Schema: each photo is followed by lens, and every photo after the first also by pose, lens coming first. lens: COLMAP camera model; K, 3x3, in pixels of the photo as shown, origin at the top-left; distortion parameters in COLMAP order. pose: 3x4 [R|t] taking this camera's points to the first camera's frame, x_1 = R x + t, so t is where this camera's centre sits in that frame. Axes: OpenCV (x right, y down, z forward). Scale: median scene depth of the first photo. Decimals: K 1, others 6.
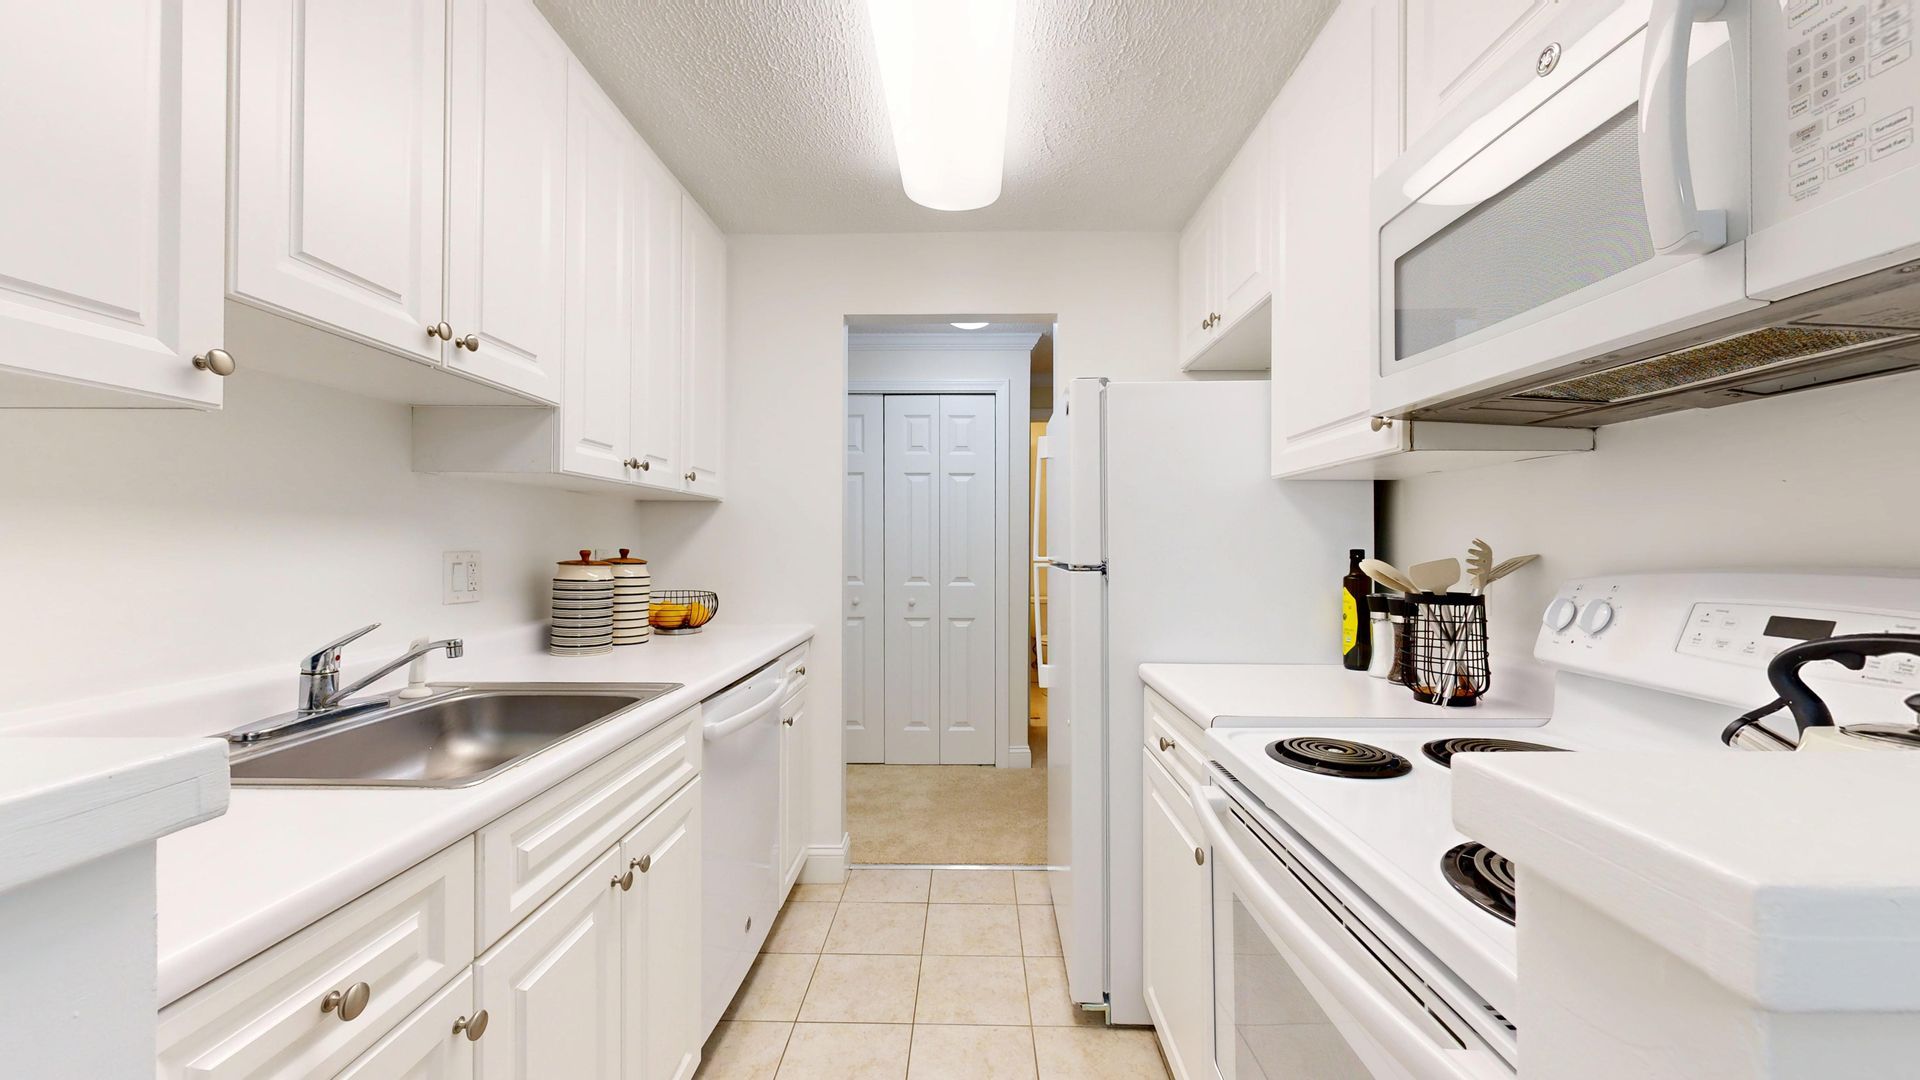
lens RADIAL K [[716.0, 0, 962.2], [0, 716.0, 543.8], [0, 0, 1]] dist [-0.000408, 0.000004]
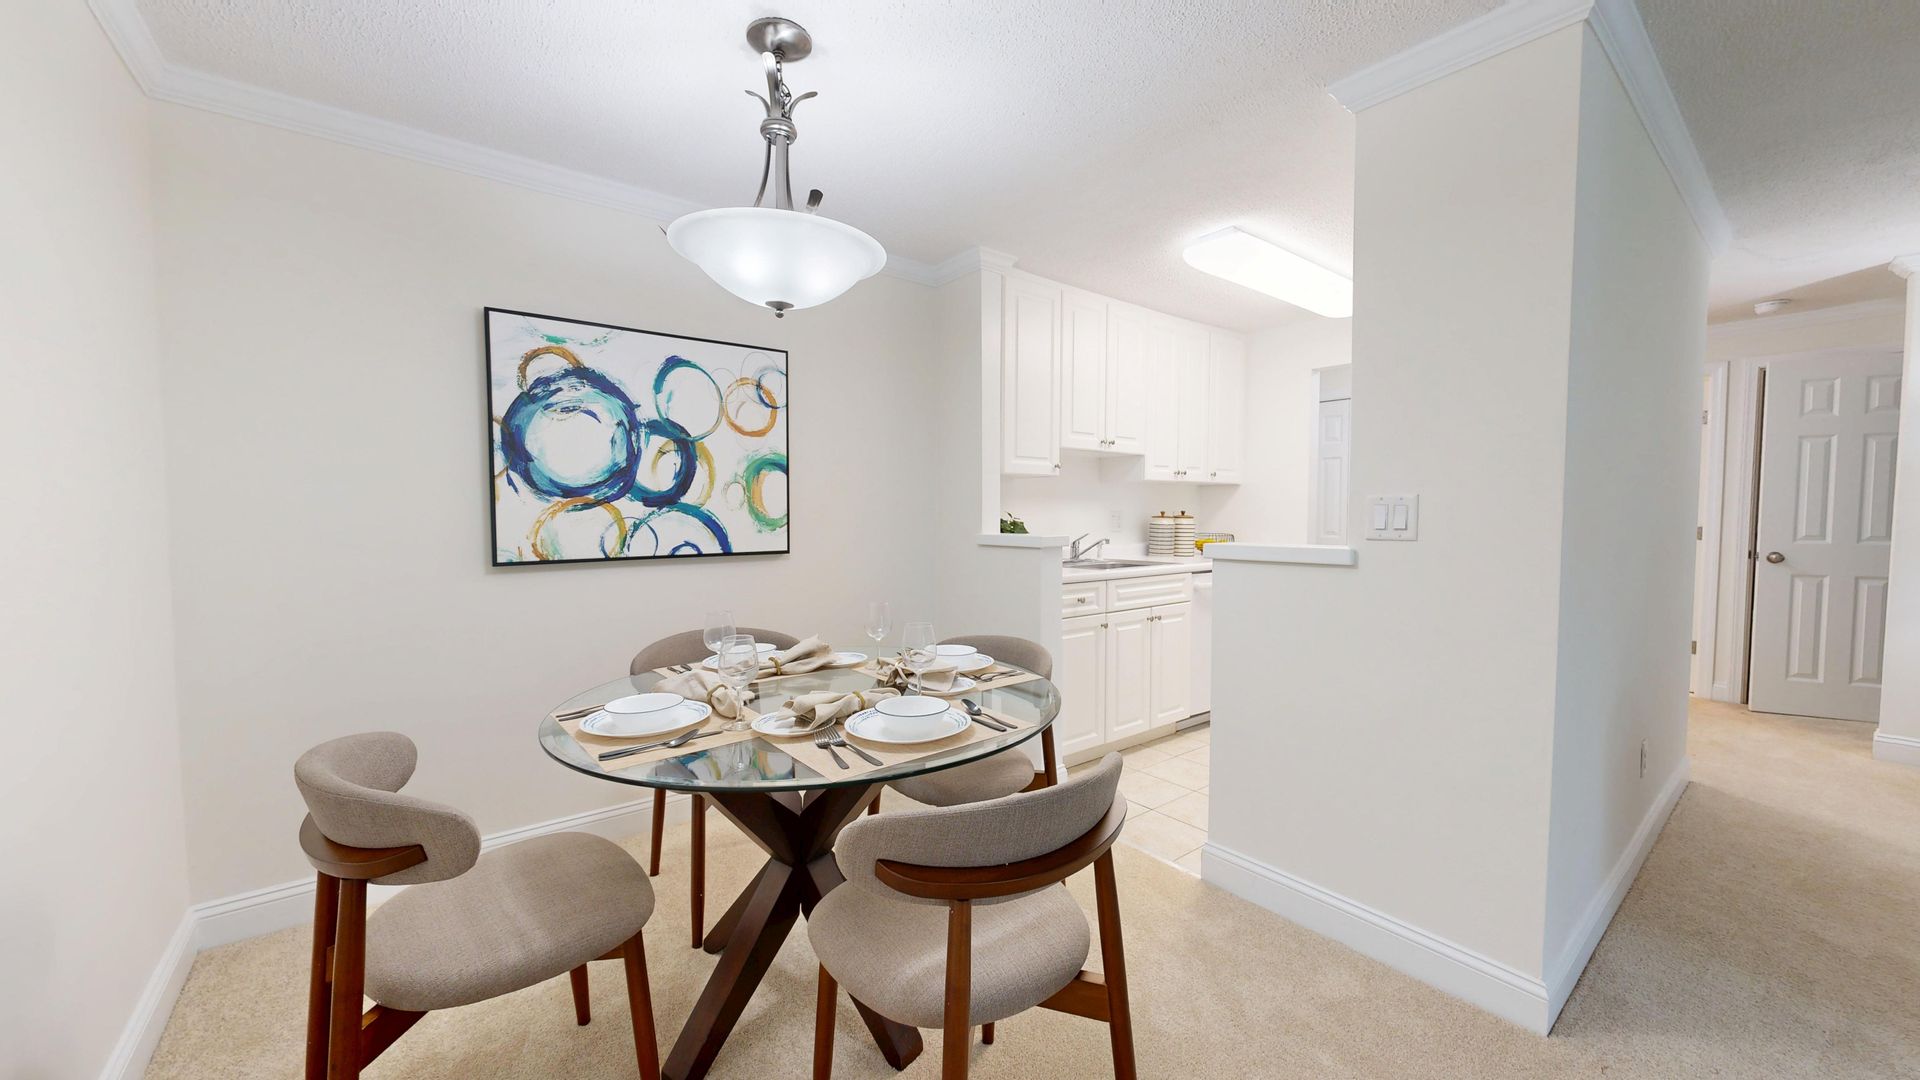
lens RADIAL K [[716.0, 0, 958.4], [0, 716.0, 540.1], [0, 0, 1]] dist [-0.000408, 0.000004]
pose [[0.641776, 0.030578, -0.766282, 0.929808], [0.002296, 0.999124, 0.041792, 0.005203], [0.766889, -0.028581, 0.641144, -1.104017]]
